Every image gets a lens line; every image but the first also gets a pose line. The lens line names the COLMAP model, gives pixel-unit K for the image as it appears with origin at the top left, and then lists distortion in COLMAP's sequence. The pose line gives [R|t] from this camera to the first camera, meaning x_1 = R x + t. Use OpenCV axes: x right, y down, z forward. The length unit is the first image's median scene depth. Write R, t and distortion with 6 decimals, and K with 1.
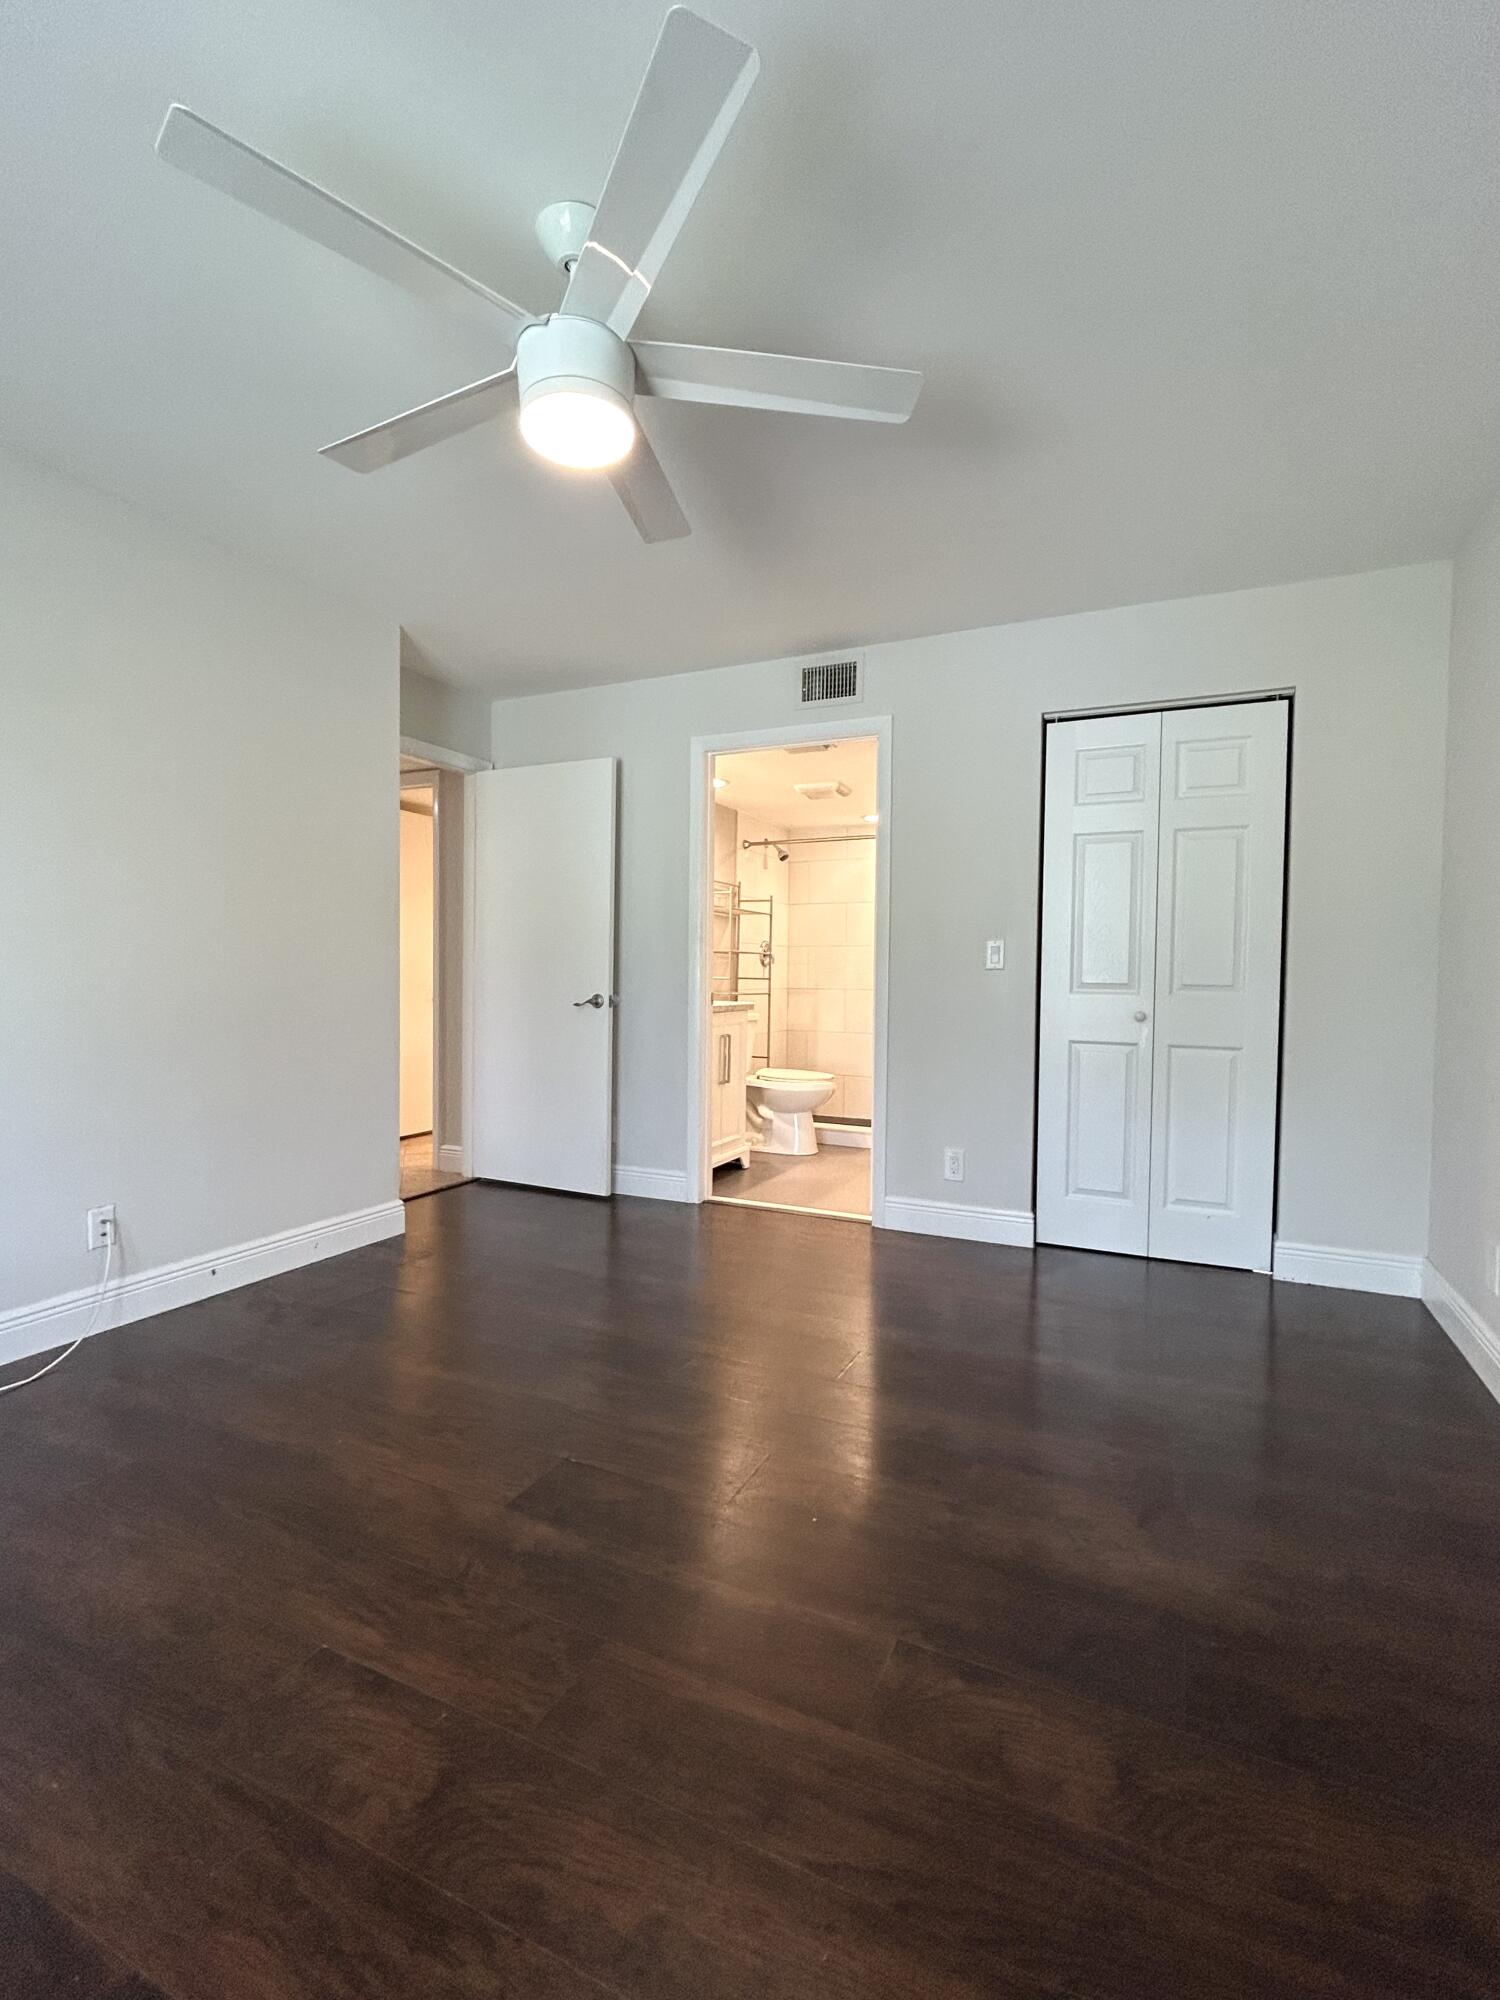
lens RADIAL K [[875.0, 0, 746.7], [0, 875.0, 999.9], [0, 0, 1]] dist [0.000118, 0.000000]
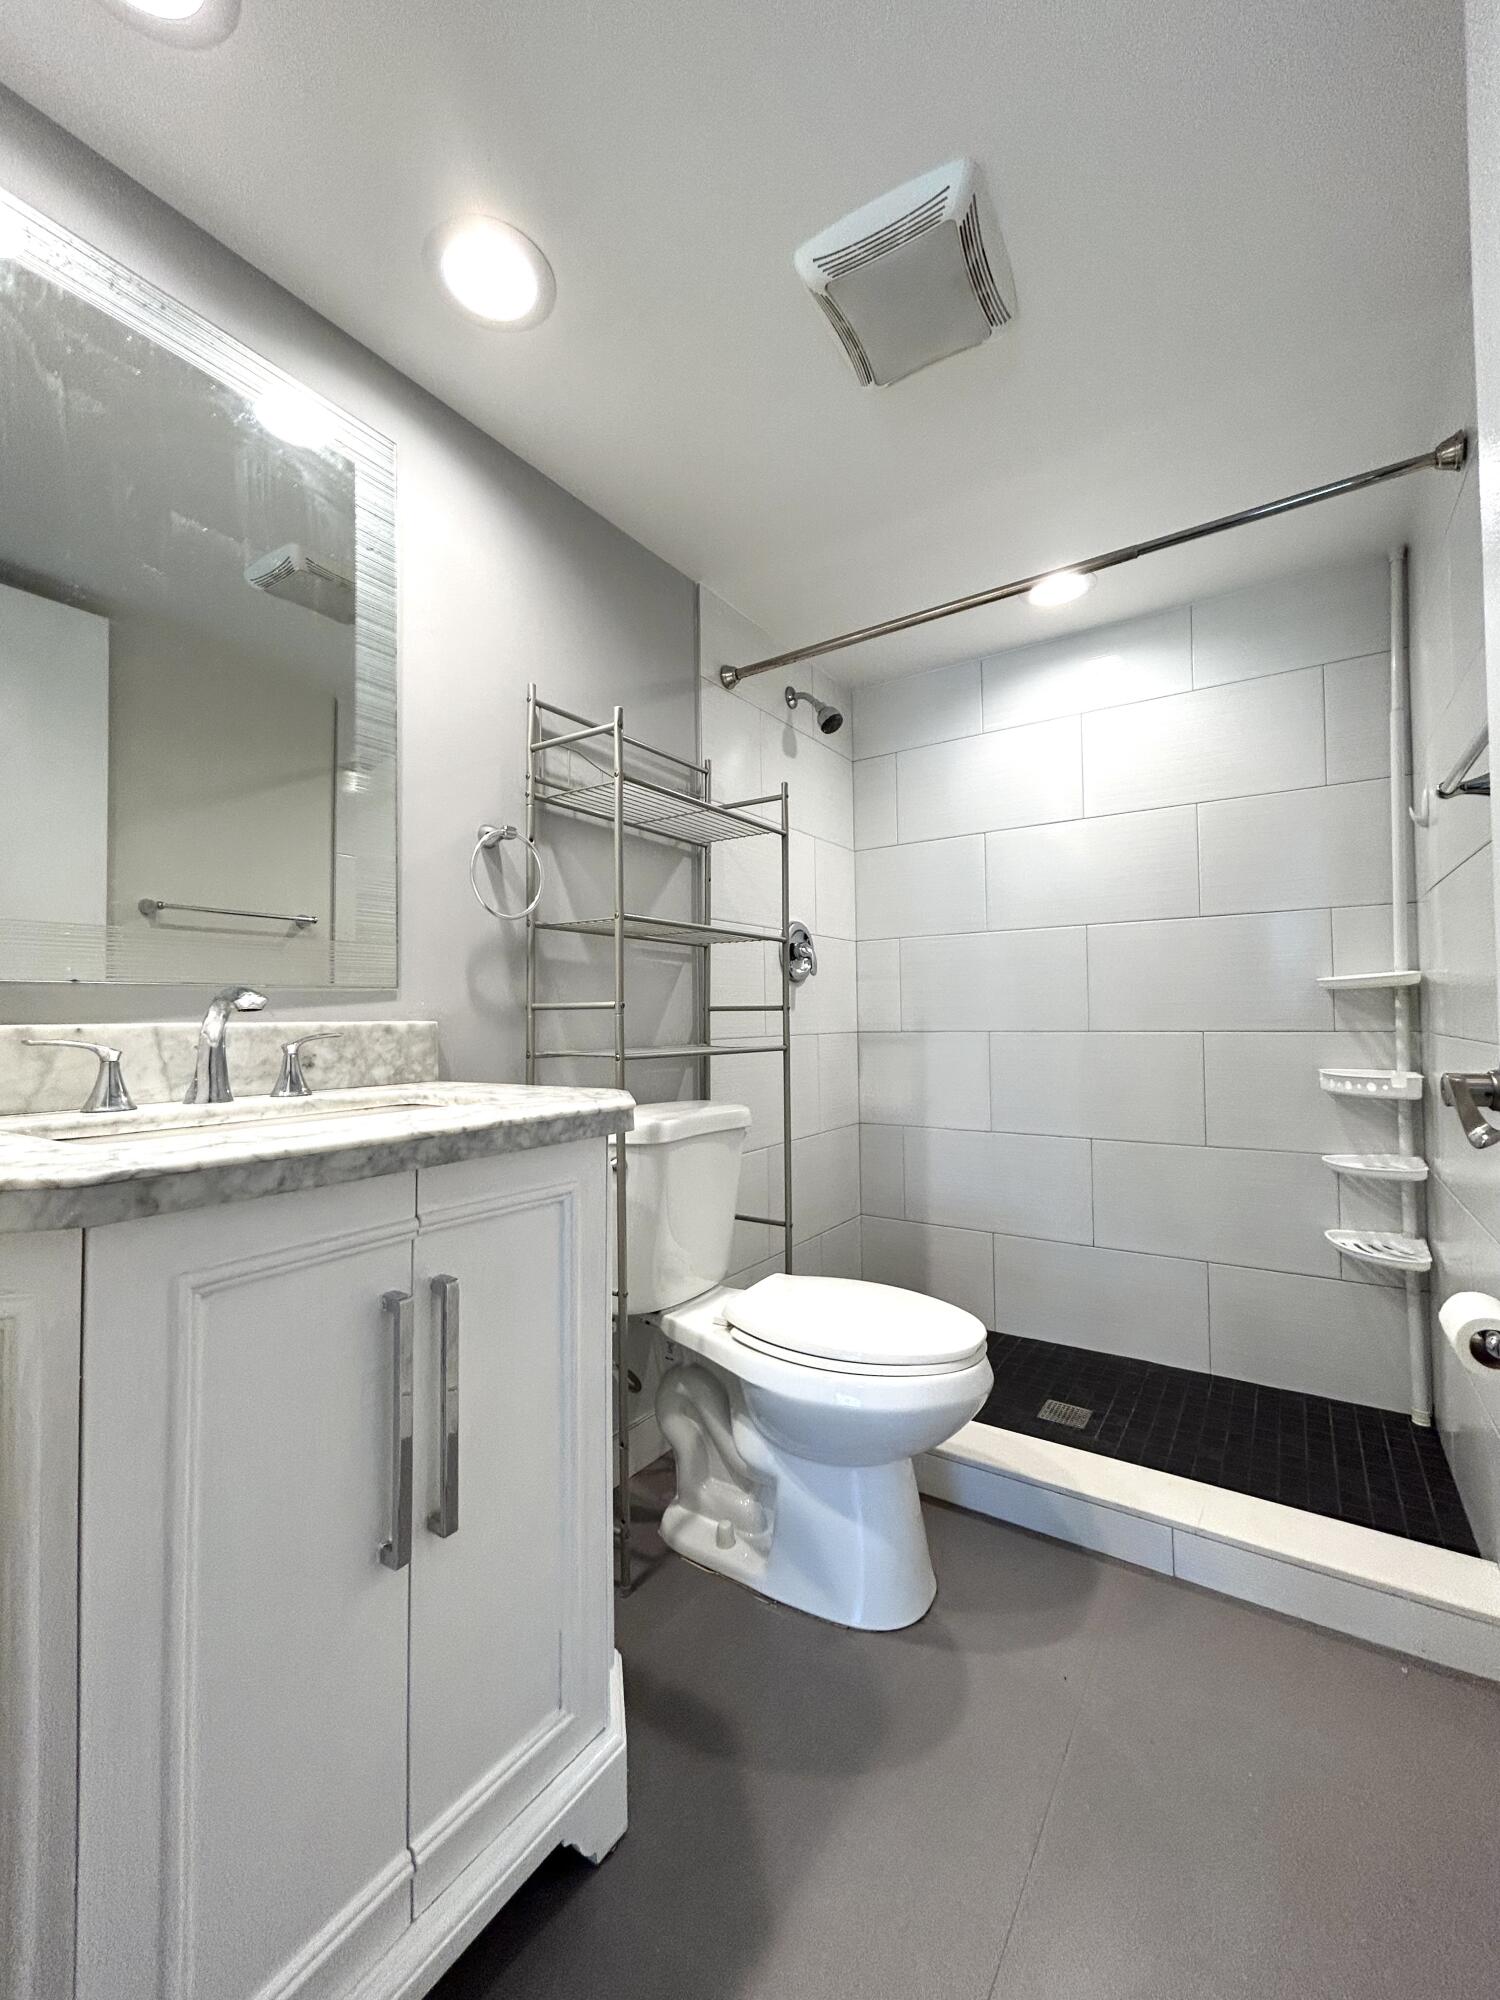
lens RADIAL K [[799.3, 0, 754.0], [0, 799.3, 999.6], [0, 0, 1]] dist [-0.000519, 0.000020]
pose [[0.990451, -0.025652, -0.135454, 0.057671], [0.017695, 0.998064, -0.059624, -0.007359], [0.136722, 0.056658, 0.988988, 0.654135]]
